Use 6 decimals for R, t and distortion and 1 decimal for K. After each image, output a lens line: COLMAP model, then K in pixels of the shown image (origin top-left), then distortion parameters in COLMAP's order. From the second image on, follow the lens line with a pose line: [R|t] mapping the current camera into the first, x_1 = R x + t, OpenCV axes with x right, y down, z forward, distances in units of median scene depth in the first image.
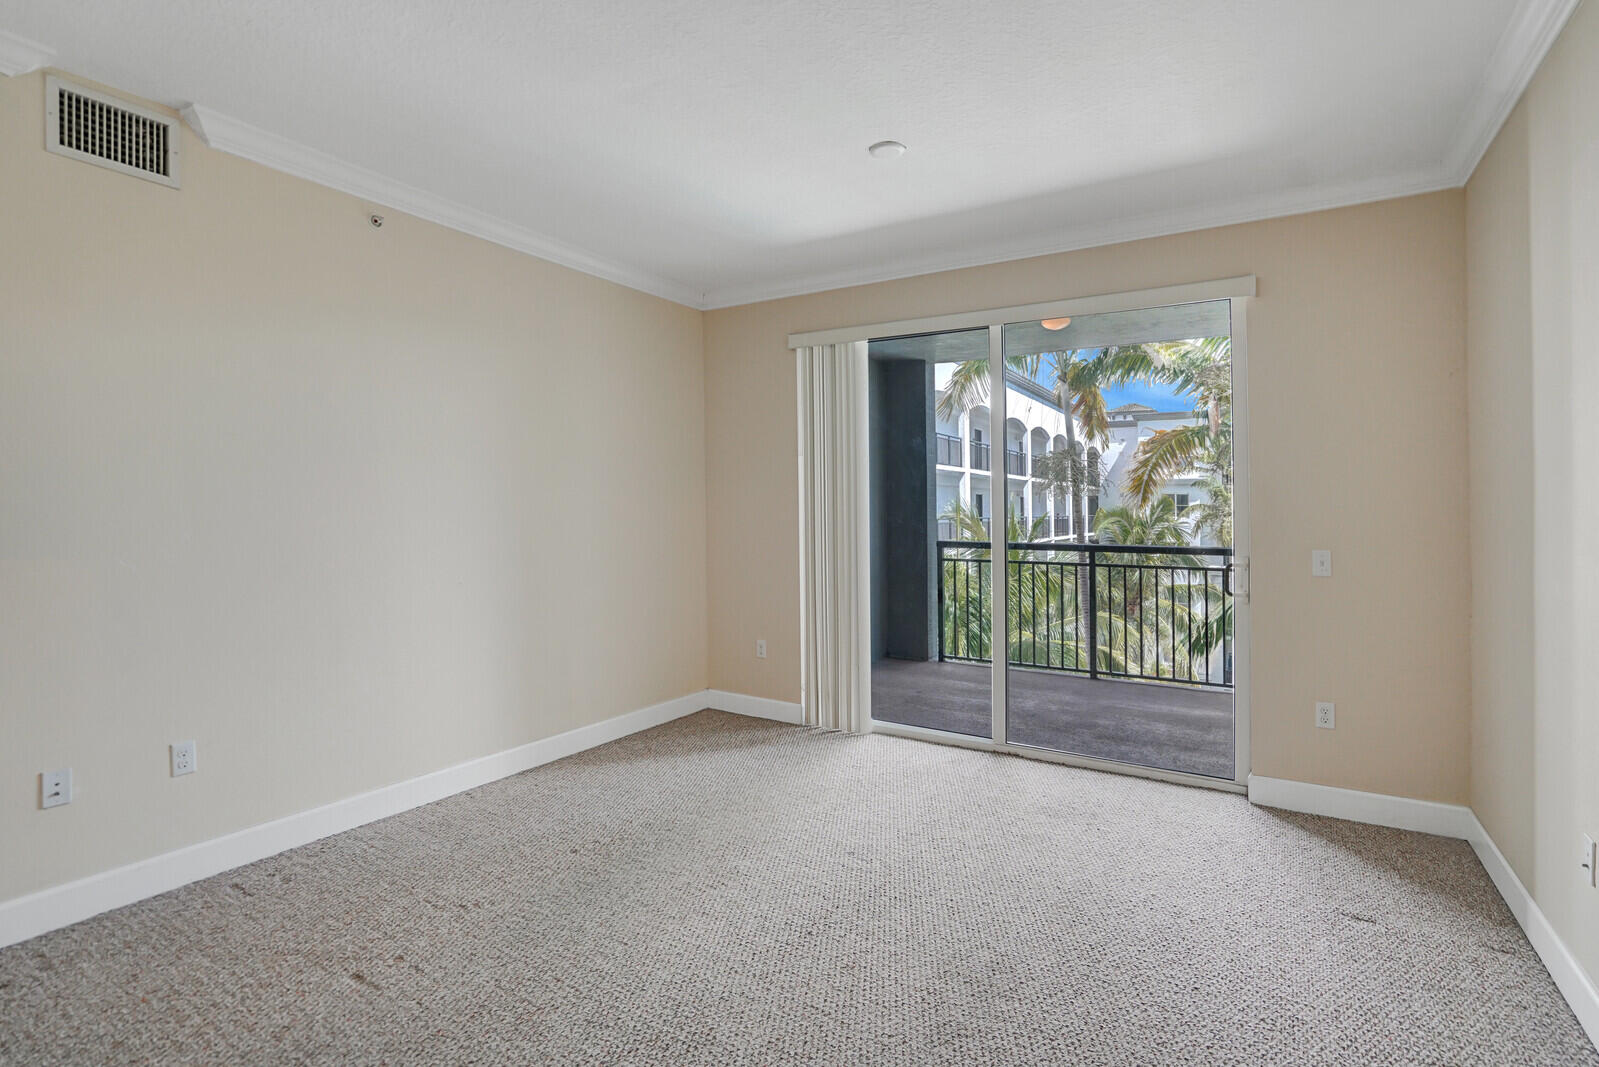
lens RADIAL K [[769.8, 0, 782.4], [0, 769.8, 522.9], [0, 0, 1]] dist [-0.061718, 0.023752]
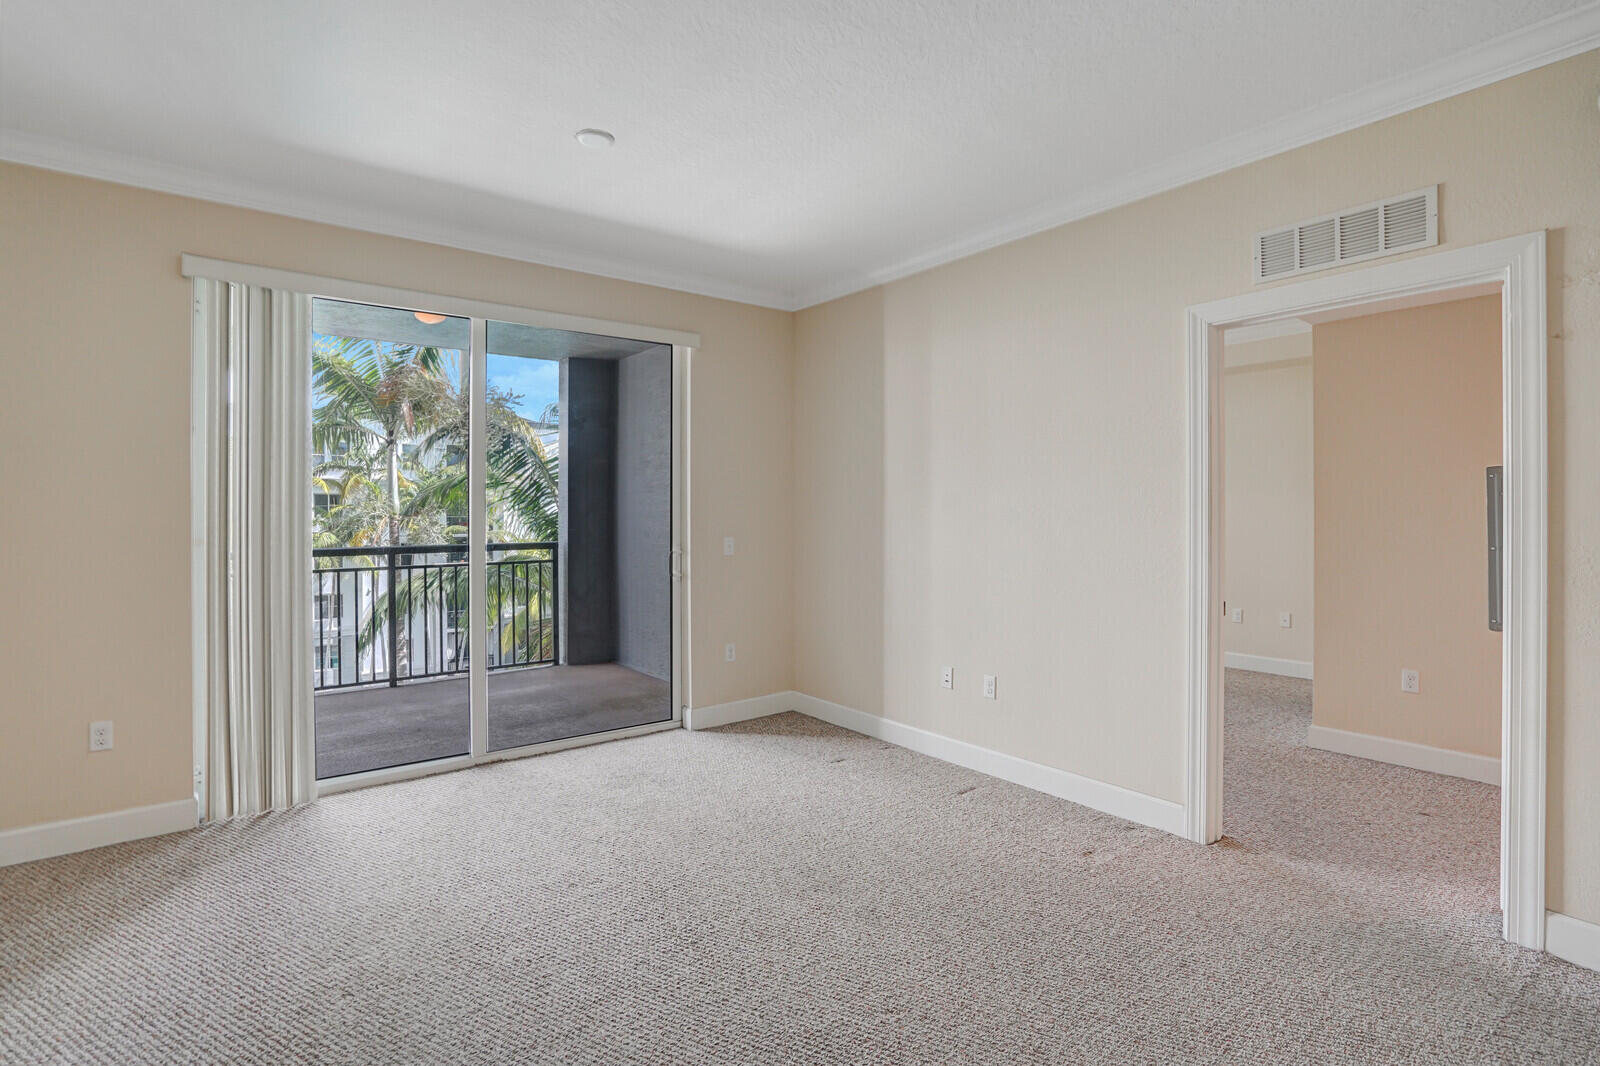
lens RADIAL K [[770.2, 0, 782.9], [0, 770.2, 522.4], [0, 0, 1]] dist [-0.061718, 0.023752]
pose [[0.333325, -0.020817, 0.942582, -0.445943], [0.021769, 0.999660, 0.014379, -0.007756], [-0.942561, 0.015726, 0.333665, 0.295091]]
